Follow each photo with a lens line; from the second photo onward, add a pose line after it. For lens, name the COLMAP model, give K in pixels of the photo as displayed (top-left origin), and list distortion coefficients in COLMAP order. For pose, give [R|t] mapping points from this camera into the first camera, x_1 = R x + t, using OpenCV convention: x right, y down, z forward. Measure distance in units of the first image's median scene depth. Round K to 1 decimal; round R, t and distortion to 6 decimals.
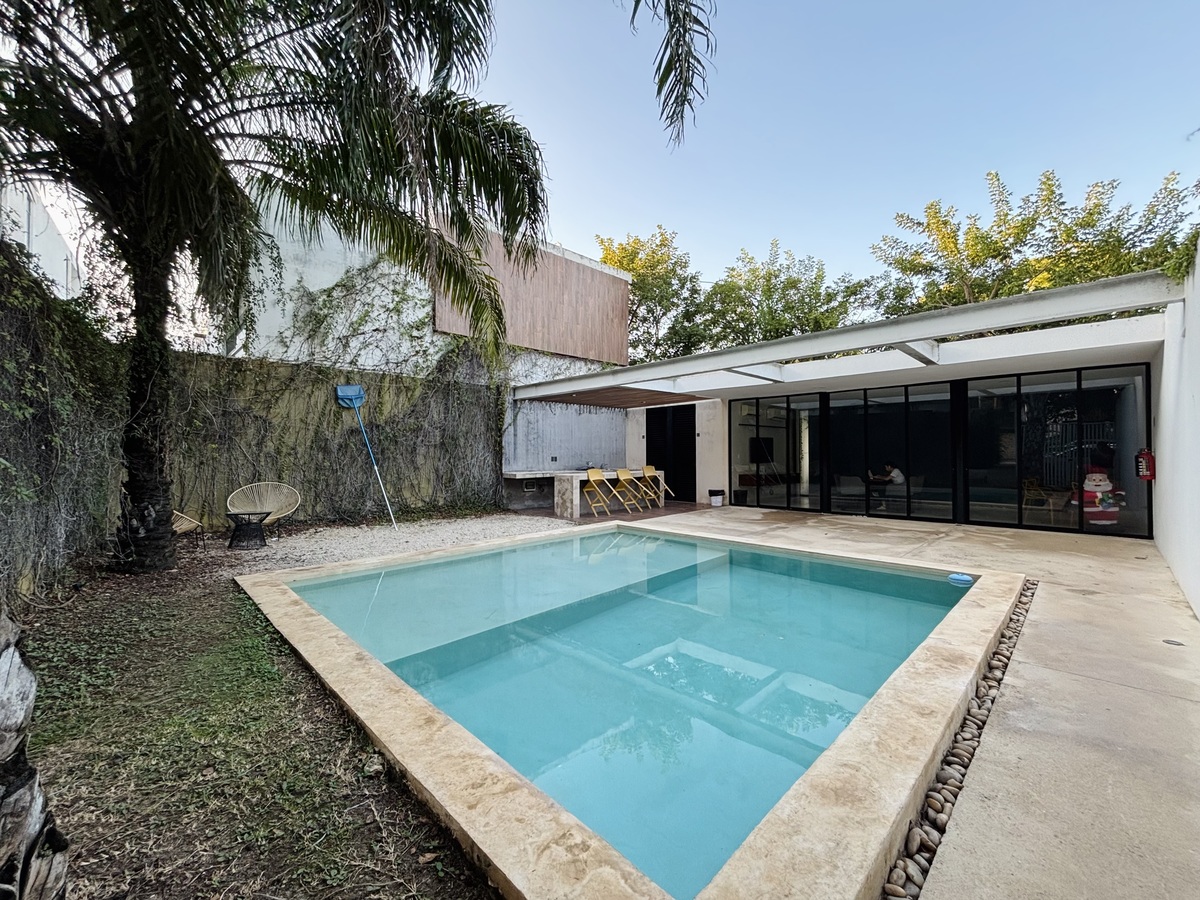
lens RADIAL K [[481.5, 0, 600.0], [0, 481.5, 449.5], [0, 0, 1]] dist [-0.002498, -0.000820]
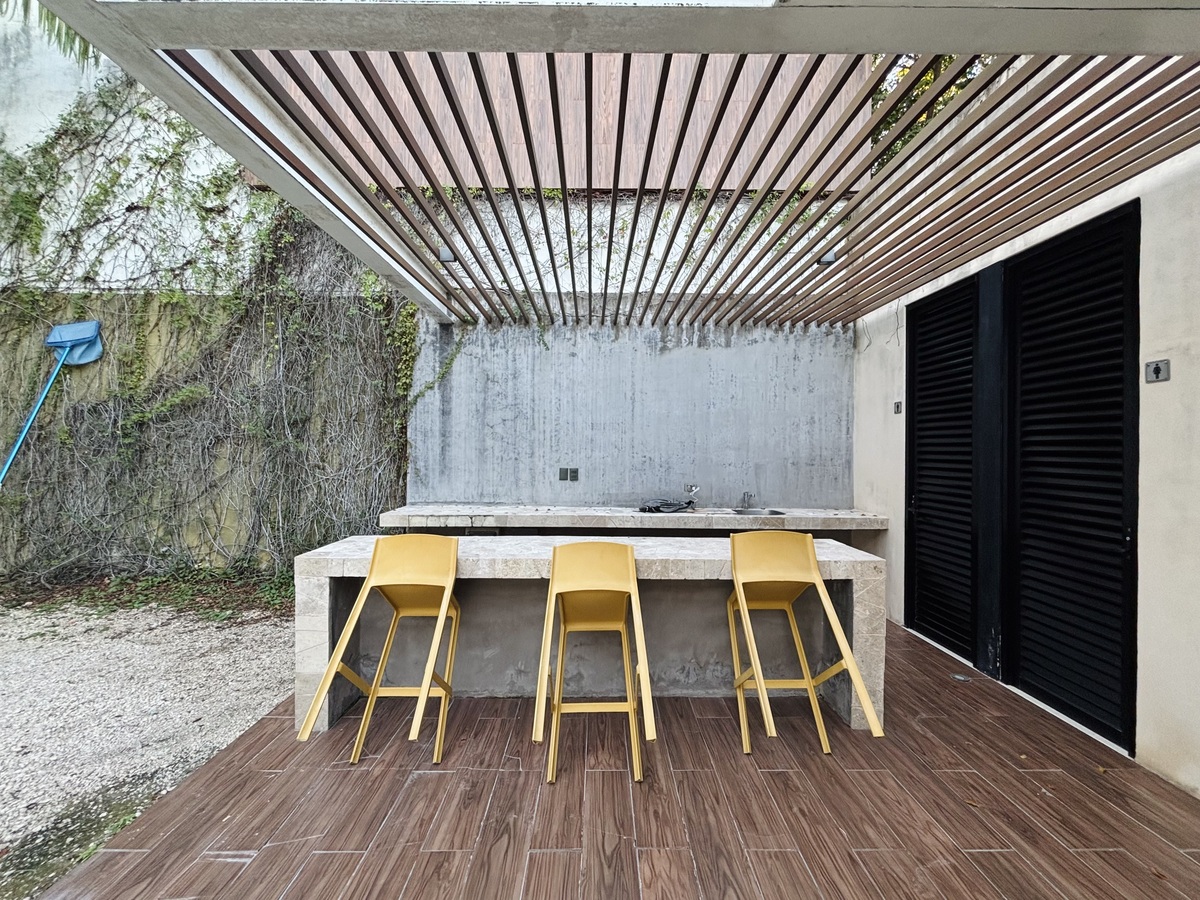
lens RADIAL K [[481.5, 0, 599.2], [0, 481.5, 450.5], [0, 0, 1]] dist [-0.002498, -0.000820]
pose [[0.720136, 0.012234, -0.693725, 0.222047], [-0.006888, 0.999921, 0.010484, -0.003633], [0.693799, -0.002771, 0.720163, 0.919006]]
